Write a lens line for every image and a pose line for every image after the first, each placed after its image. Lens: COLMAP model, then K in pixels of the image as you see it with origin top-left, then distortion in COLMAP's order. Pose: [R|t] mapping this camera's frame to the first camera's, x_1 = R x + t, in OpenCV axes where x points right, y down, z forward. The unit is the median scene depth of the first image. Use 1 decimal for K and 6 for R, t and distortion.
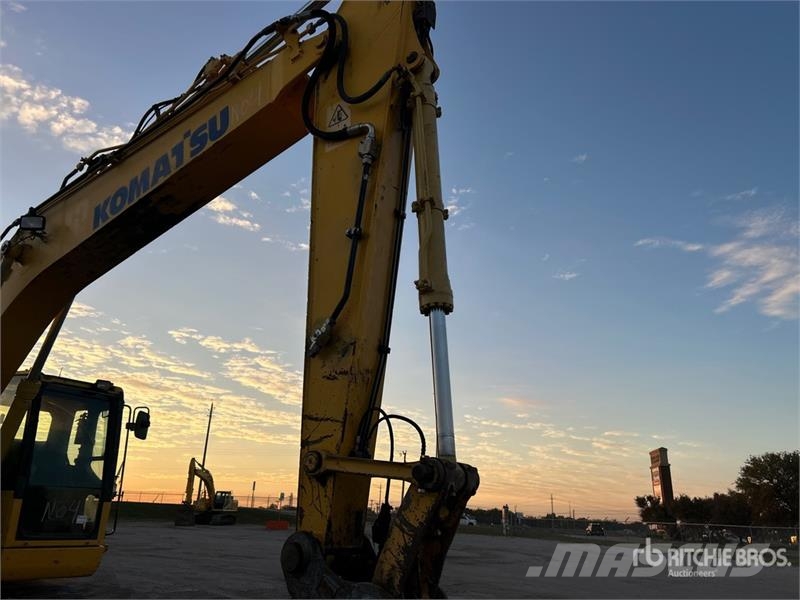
lens RADIAL K [[578.6, 0, 411.5], [0, 578.6, 310.5], [0, 0, 1]] dist [0.015604, 0.000391]
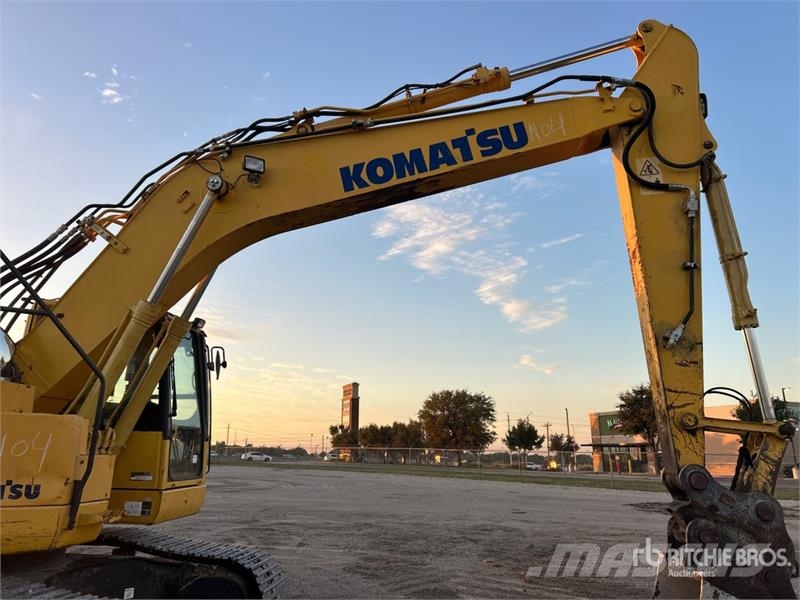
lens RADIAL K [[583.6, 0, 384.0], [0, 583.6, 296.5], [0, 0, 1]] dist [0.012166, -0.005420]
pose [[0.886511, 0.099318, 0.451923, -0.816723], [-0.141201, 0.988172, 0.059817, -0.021085], [-0.440637, -0.116841, 0.890049, 0.007128]]
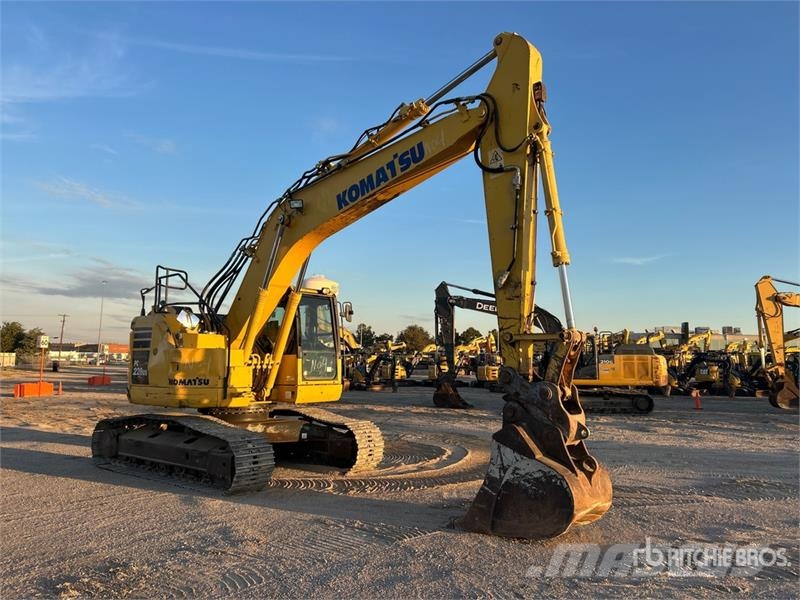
lens RADIAL K [[583.6, 0, 384.0], [0, 583.6, 296.5], [0, 0, 1]] dist [0.012166, -0.005420]
pose [[0.986300, -0.055549, -0.155327, -0.137078], [0.087951, 0.973680, 0.210264, -0.209801], [0.139559, -0.221045, 0.965227, -0.623909]]
